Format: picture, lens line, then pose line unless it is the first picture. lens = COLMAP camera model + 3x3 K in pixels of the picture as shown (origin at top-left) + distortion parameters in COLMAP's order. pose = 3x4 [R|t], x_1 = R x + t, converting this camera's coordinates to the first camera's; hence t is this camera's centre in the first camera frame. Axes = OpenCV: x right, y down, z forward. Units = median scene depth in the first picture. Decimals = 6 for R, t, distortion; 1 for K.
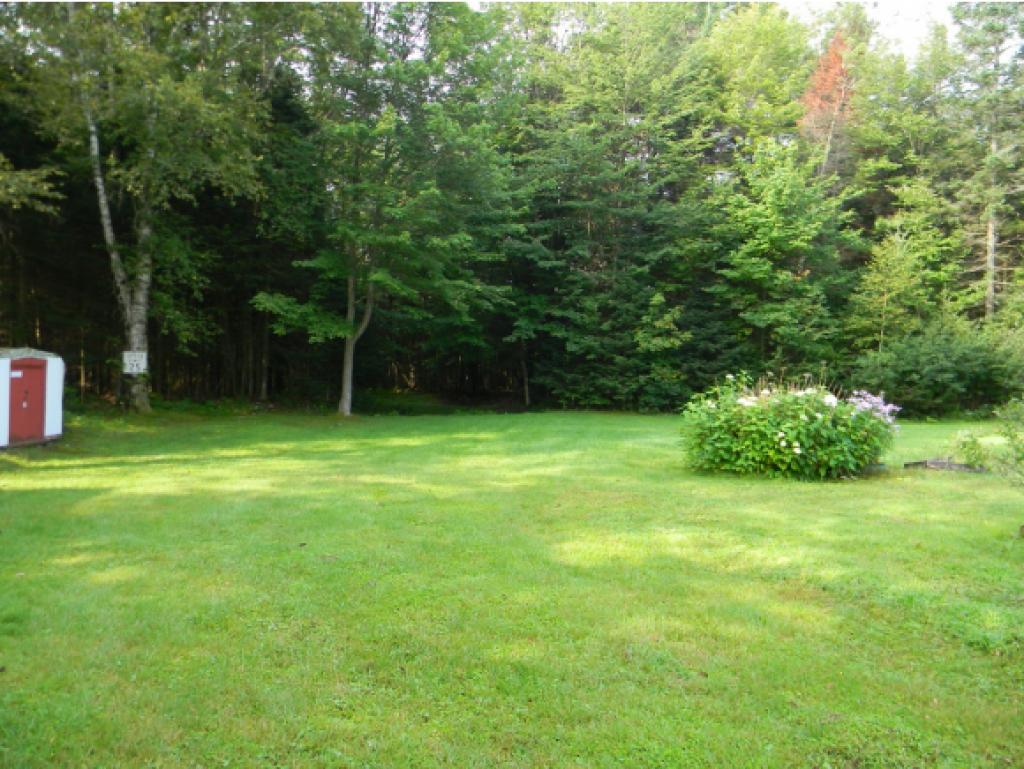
lens RADIAL K [[823.1, 0, 511.3], [0, 823.1, 381.7], [0, 0, 1]] dist [0.007107, -0.004849]
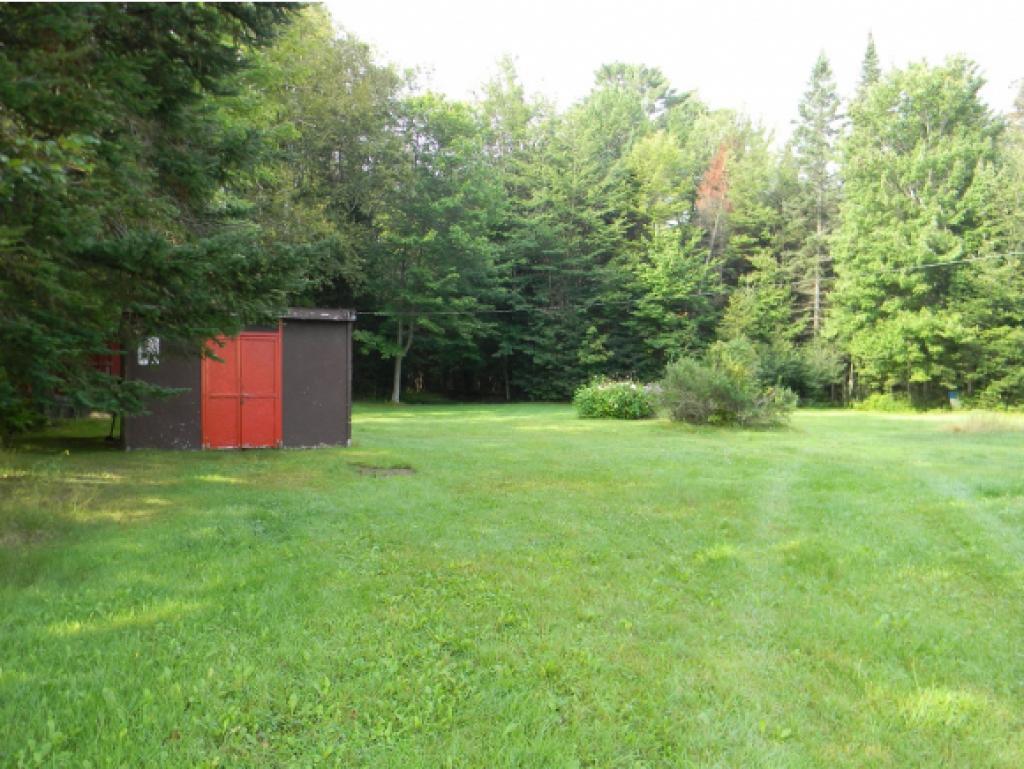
lens RADIAL K [[823.1, 0, 511.1], [0, 823.1, 381.9], [0, 0, 1]] dist [0.007107, -0.004849]
pose [[0.999753, 0.002739, 0.022069, -0.008364], [-0.002543, 0.999957, -0.008891, 0.011728], [-0.022092, 0.008832, 0.999717, -0.542415]]
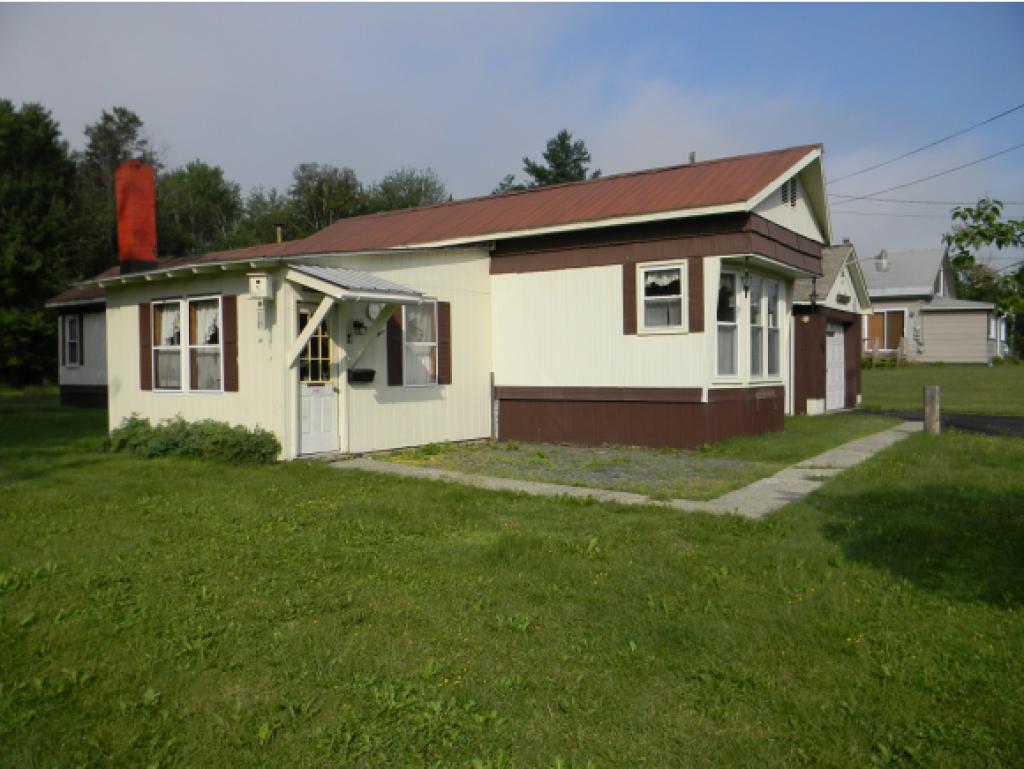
lens RADIAL K [[823.1, 0, 509.5], [0, 823.1, 380.0], [0, 0, 1]] dist [0.007107, -0.004849]
pose [[0.560269, -0.033658, 0.827626, -0.159243], [0.031526, 0.999317, 0.019299, 0.029027], [-0.827710, 0.015280, 0.560947, -1.066627]]
